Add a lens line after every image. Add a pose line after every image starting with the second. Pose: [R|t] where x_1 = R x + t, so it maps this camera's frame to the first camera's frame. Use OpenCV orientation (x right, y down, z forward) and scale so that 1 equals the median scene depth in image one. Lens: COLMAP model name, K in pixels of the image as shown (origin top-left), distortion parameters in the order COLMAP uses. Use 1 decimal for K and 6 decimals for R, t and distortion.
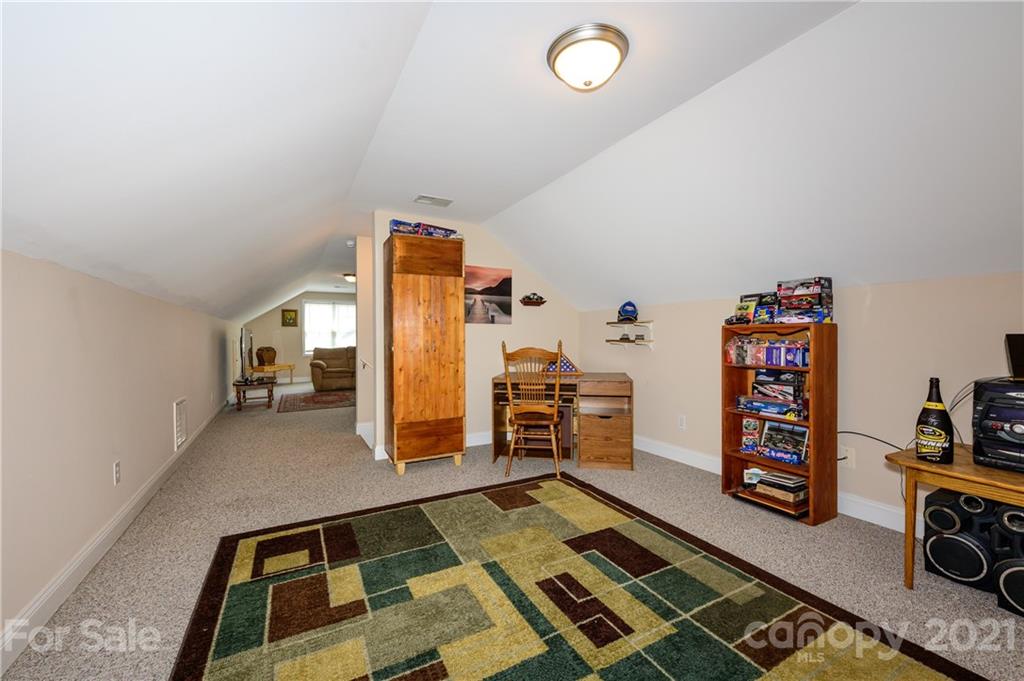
lens RADIAL K [[403.9, 0, 510.6], [0, 403.9, 343.3], [0, 0, 1]] dist [-0.001715, 0.000306]
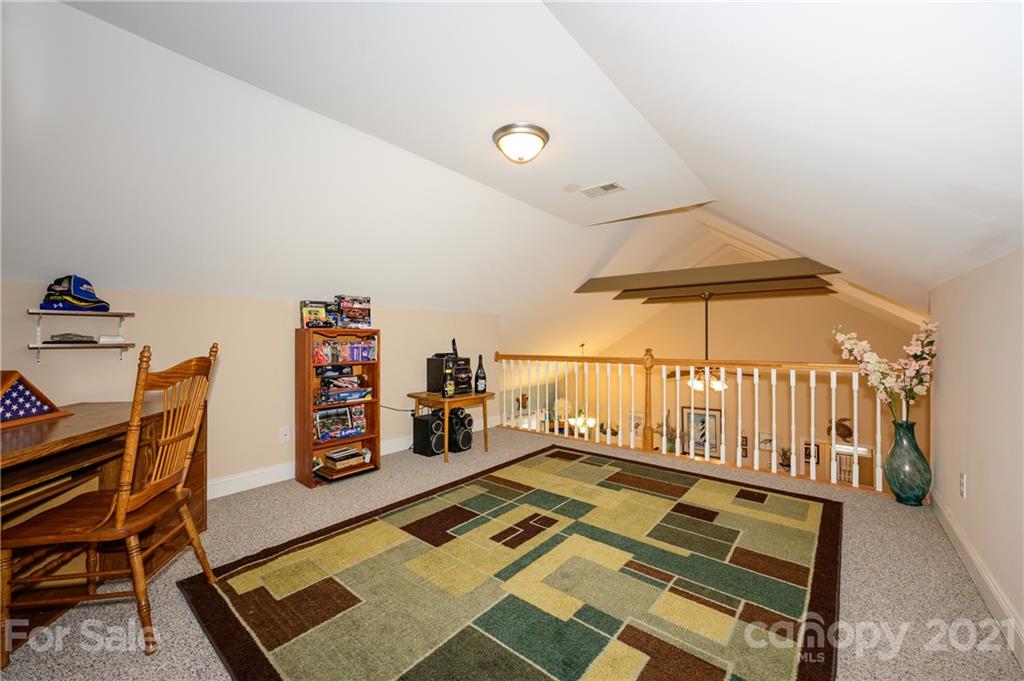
lens RADIAL K [[403.9, 0, 515.1], [0, 403.9, 340.8], [0, 0, 1]] dist [-0.001715, 0.000306]
pose [[-0.381935, 0.003509, 0.924183, -0.746858], [0.018827, 0.999815, 0.003984, -0.005751], [-0.923997, 0.018921, -0.381930, 1.050792]]
